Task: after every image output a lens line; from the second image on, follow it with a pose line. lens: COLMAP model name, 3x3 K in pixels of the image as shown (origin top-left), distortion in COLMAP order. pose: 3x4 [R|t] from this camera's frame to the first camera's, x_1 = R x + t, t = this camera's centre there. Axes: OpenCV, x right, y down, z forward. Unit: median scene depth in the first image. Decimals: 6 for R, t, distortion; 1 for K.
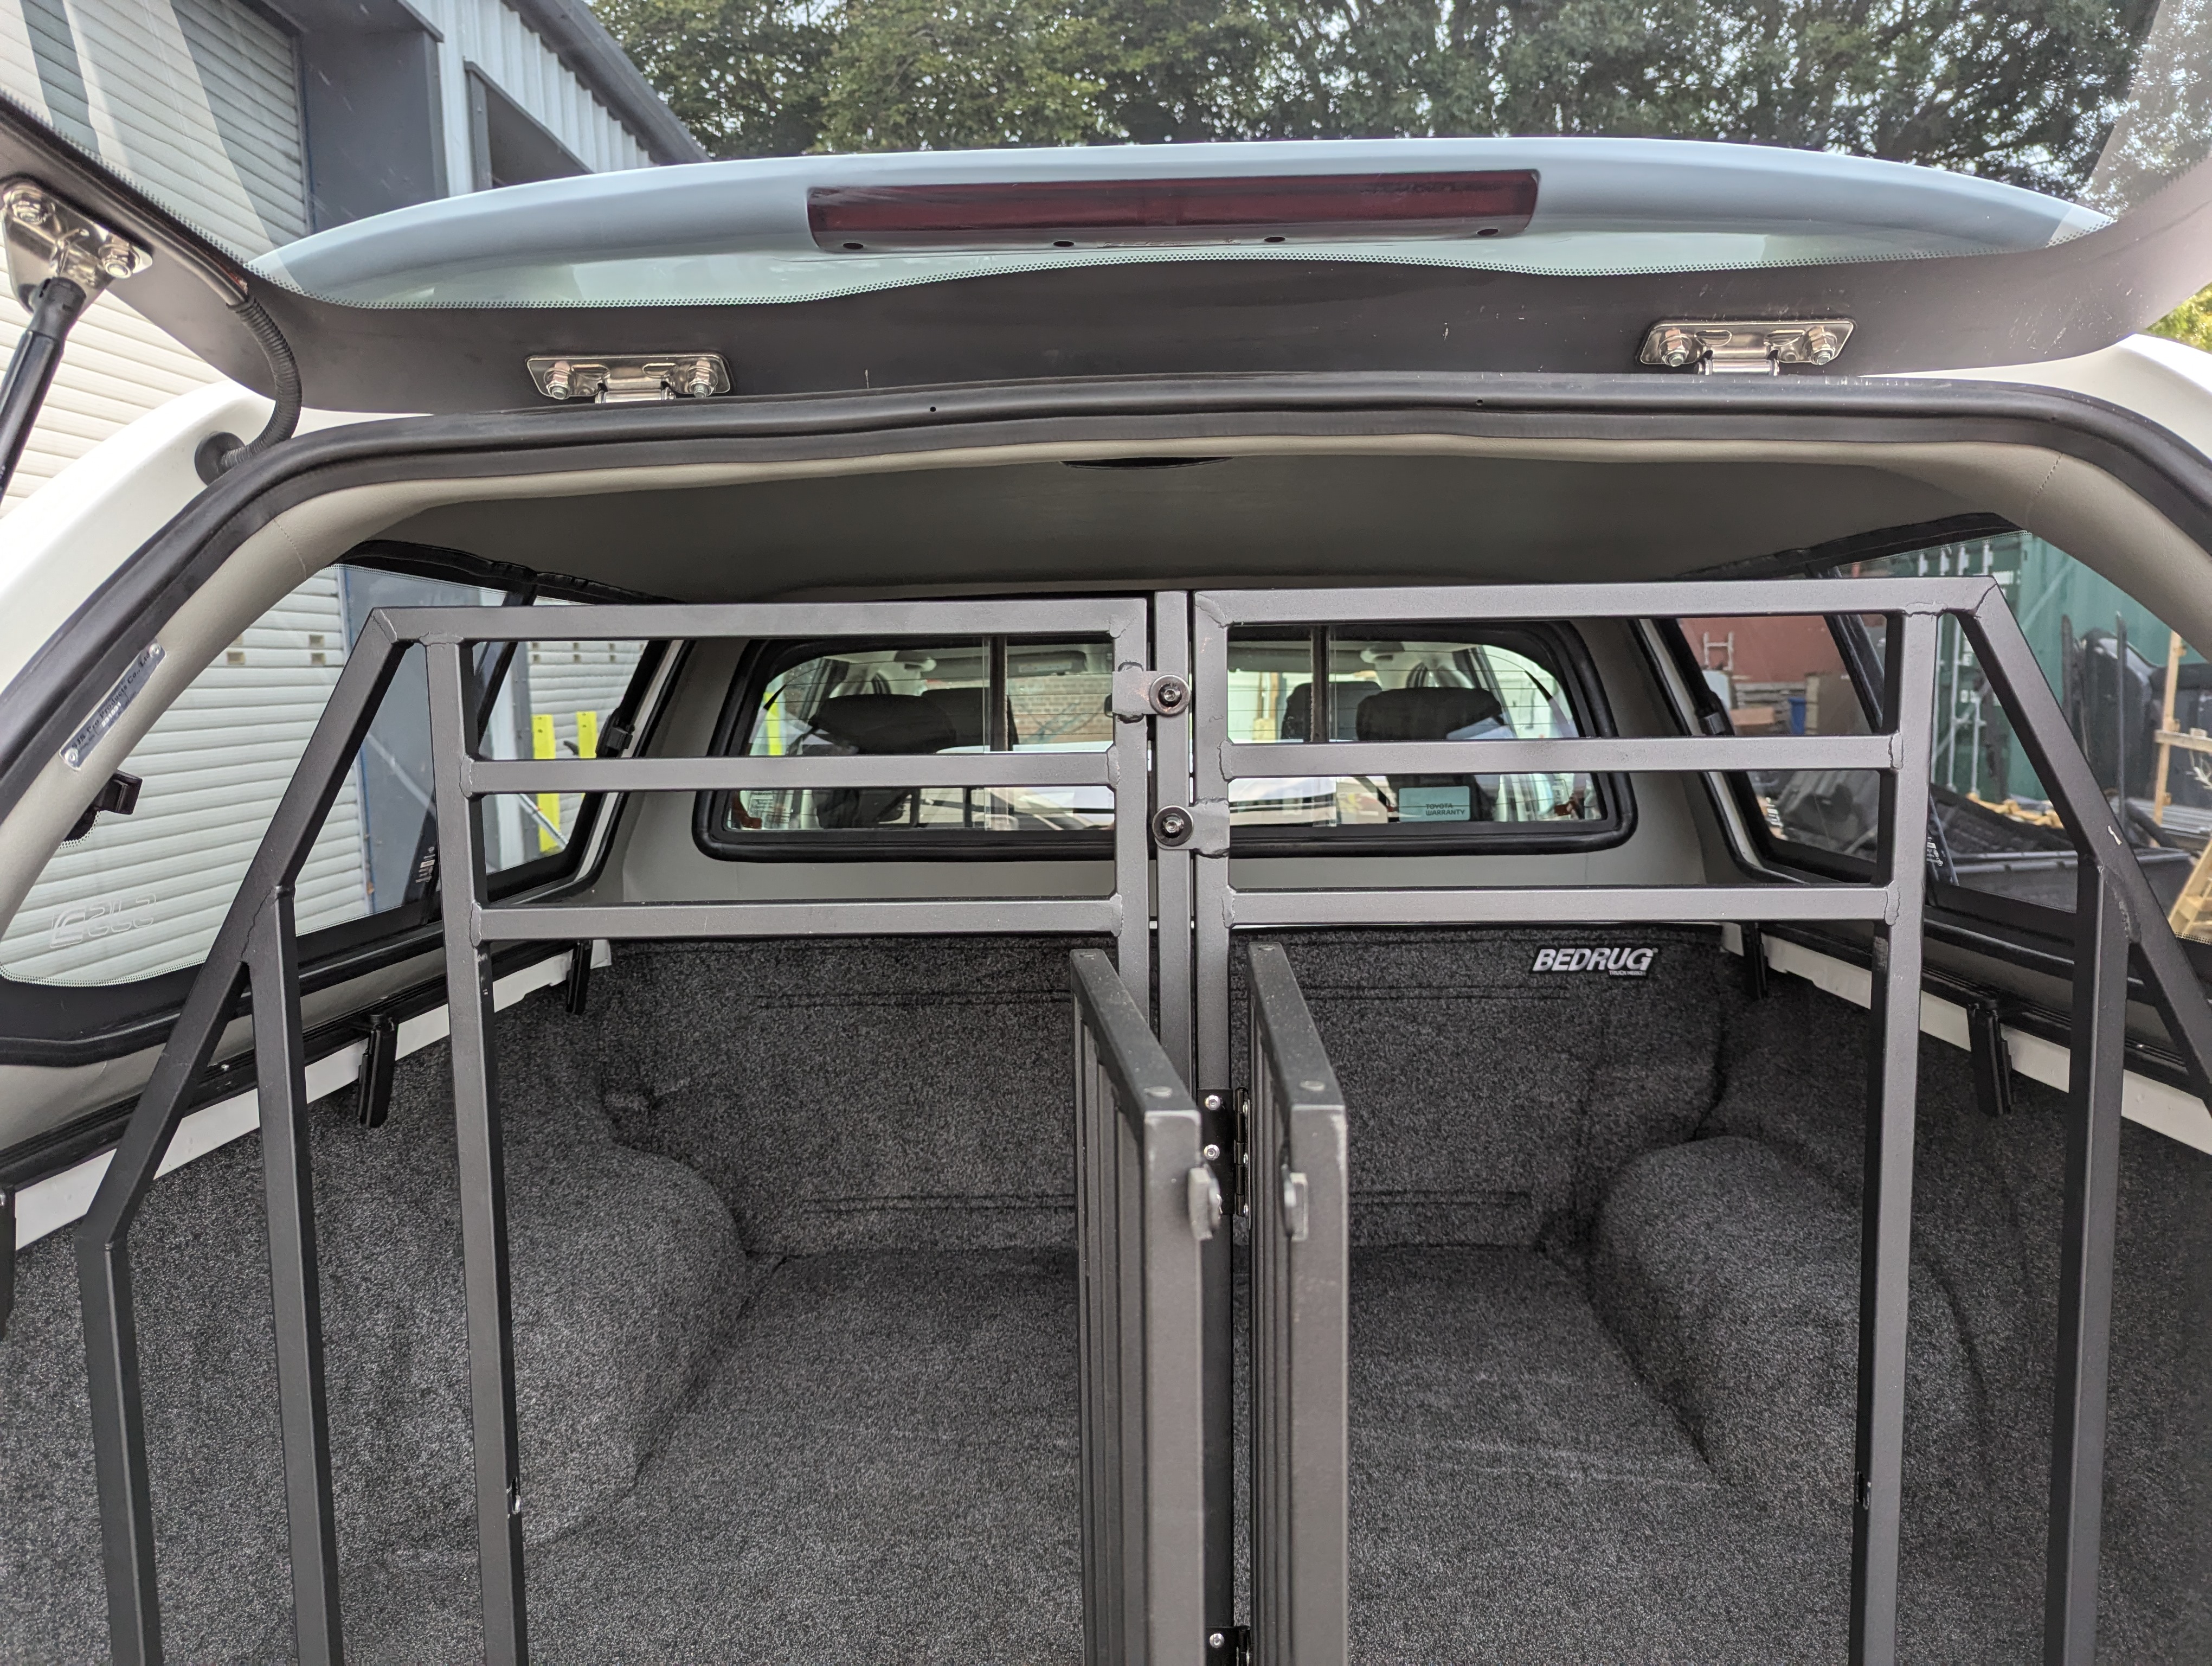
lens RADIAL K [[1562.4, 0, 1106.0], [0, 1562.4, 833.0], [0, 0, 1]] dist [0.032766, -0.002920]
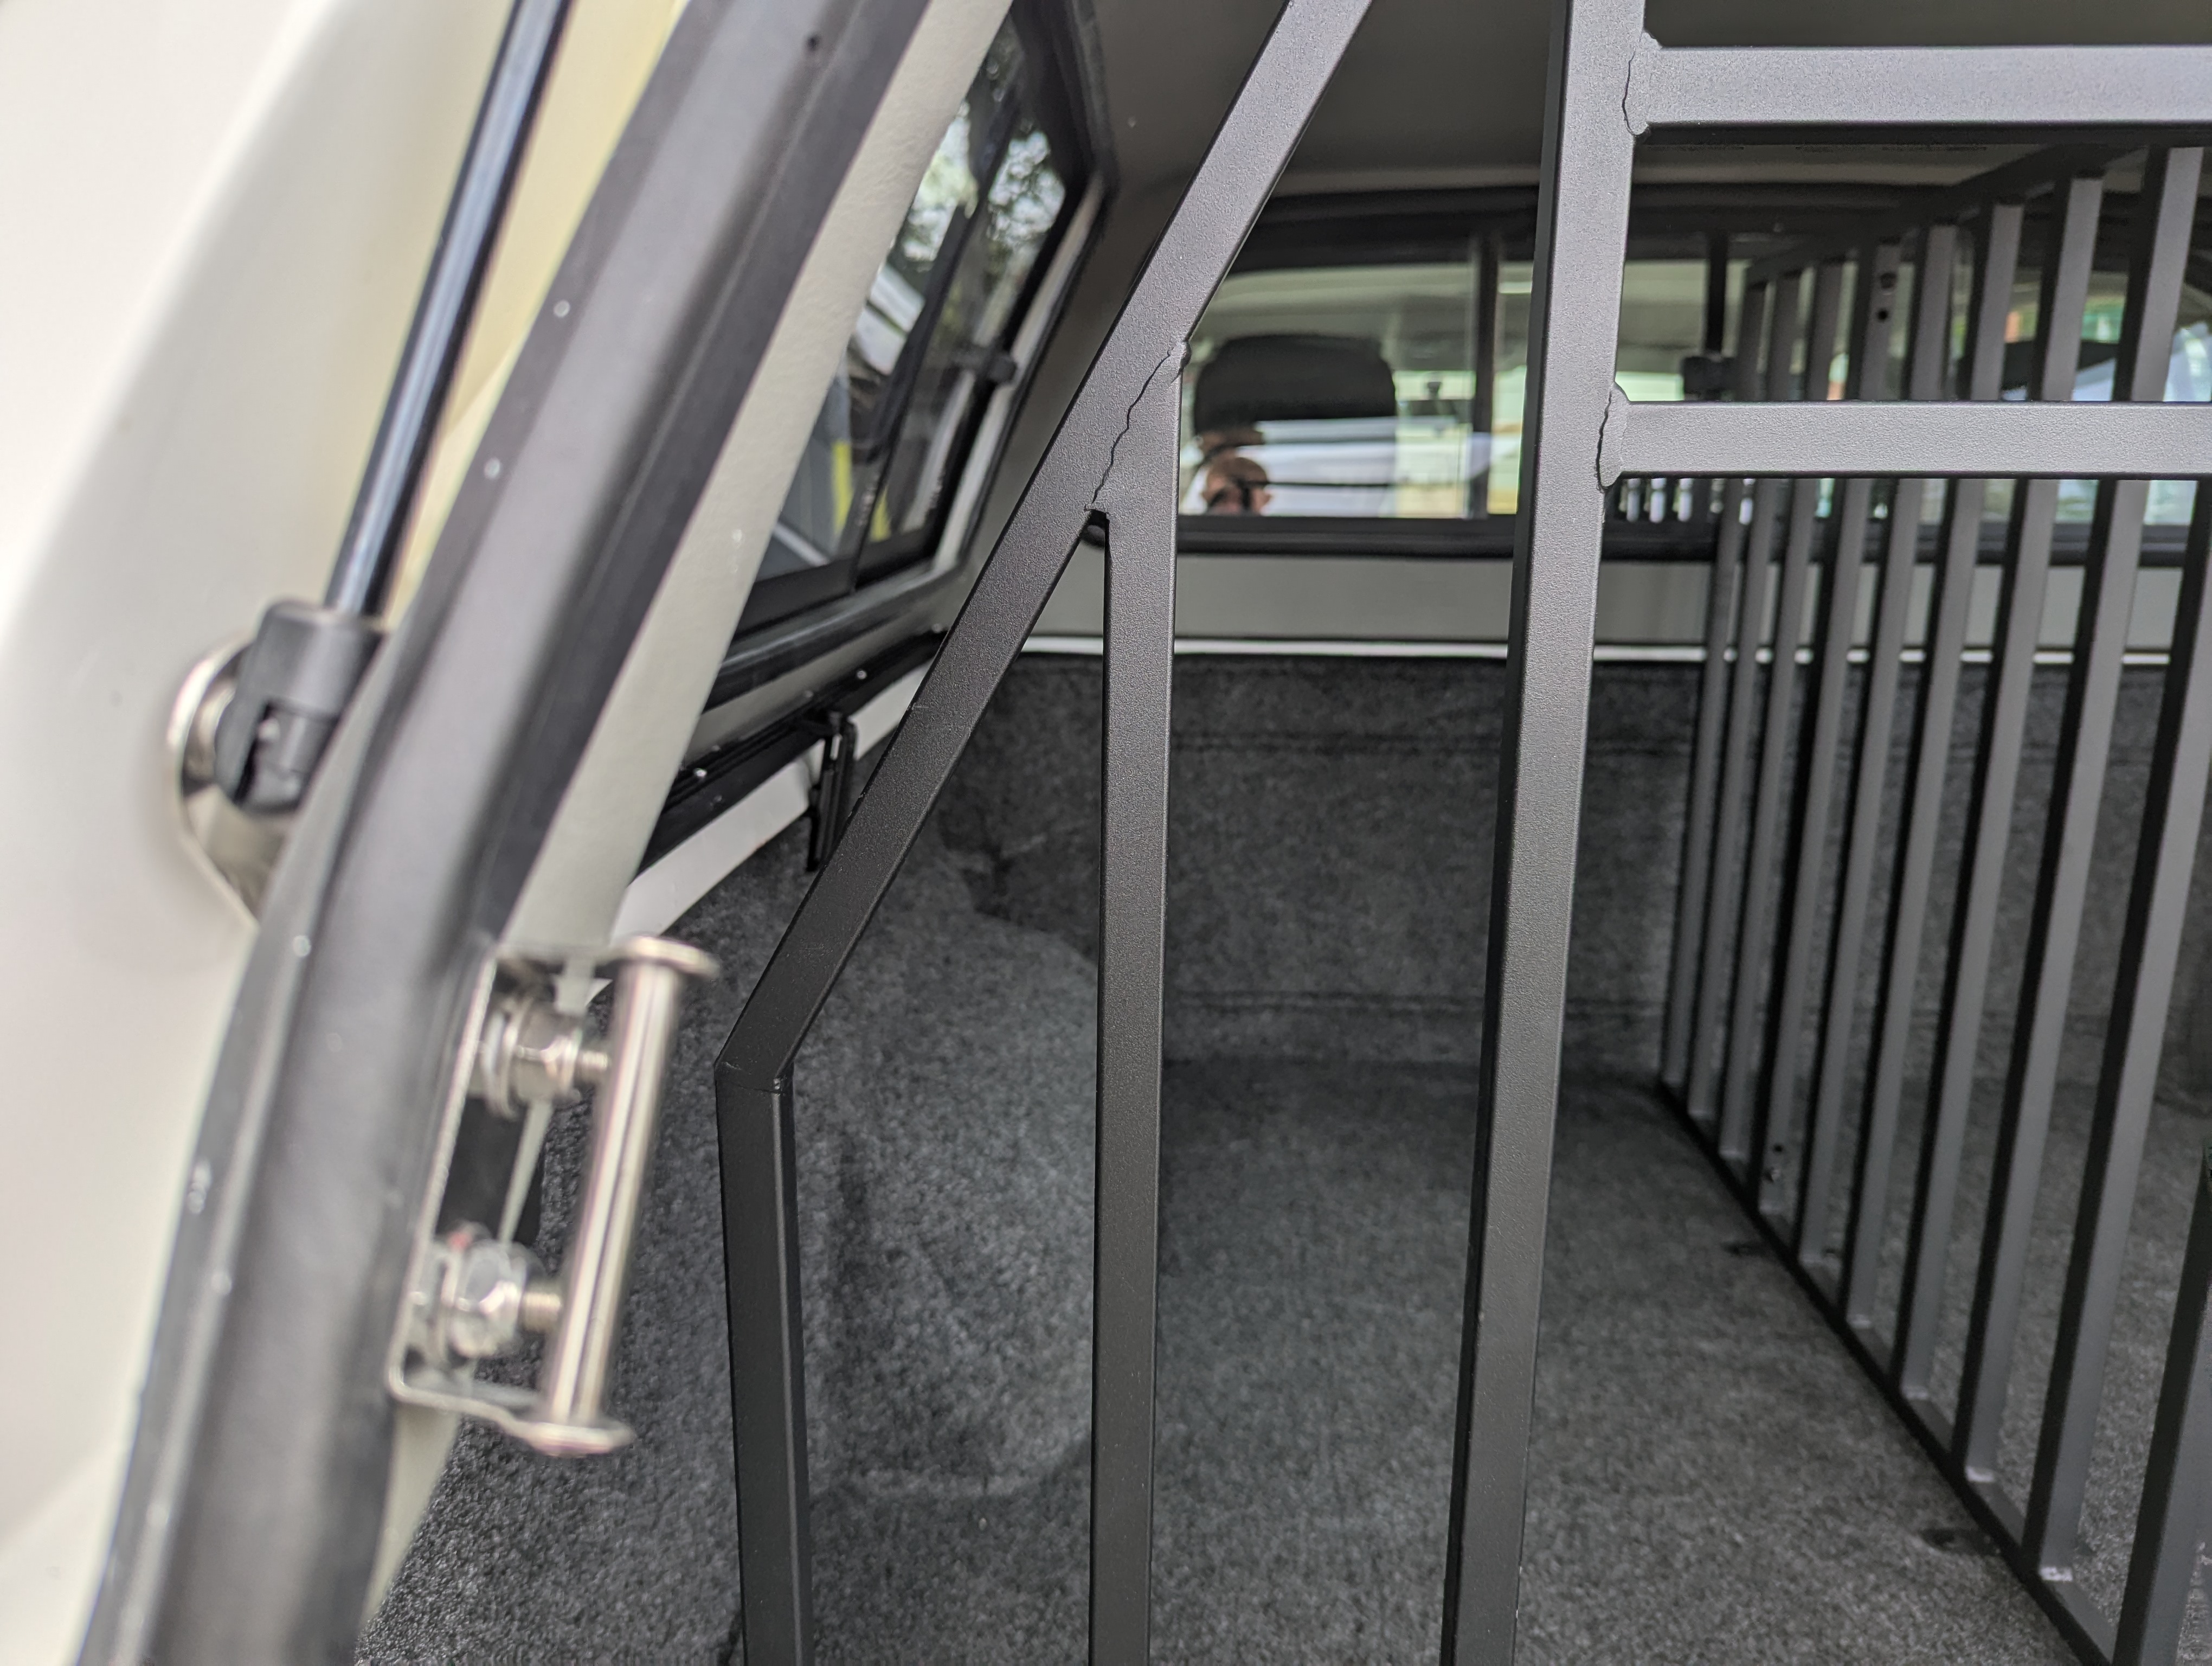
lens RADIAL K [[1606.3, 0, 1106.0], [0, 1606.3, 833.0], [0, 0, 1]] dist [0.052926, -0.000898]
pose [[0.998866, 0.034256, -0.033067, -0.210935], [-0.029431, 0.990170, 0.136736, 0.045377], [0.037426, -0.135608, 0.990055, 0.211107]]
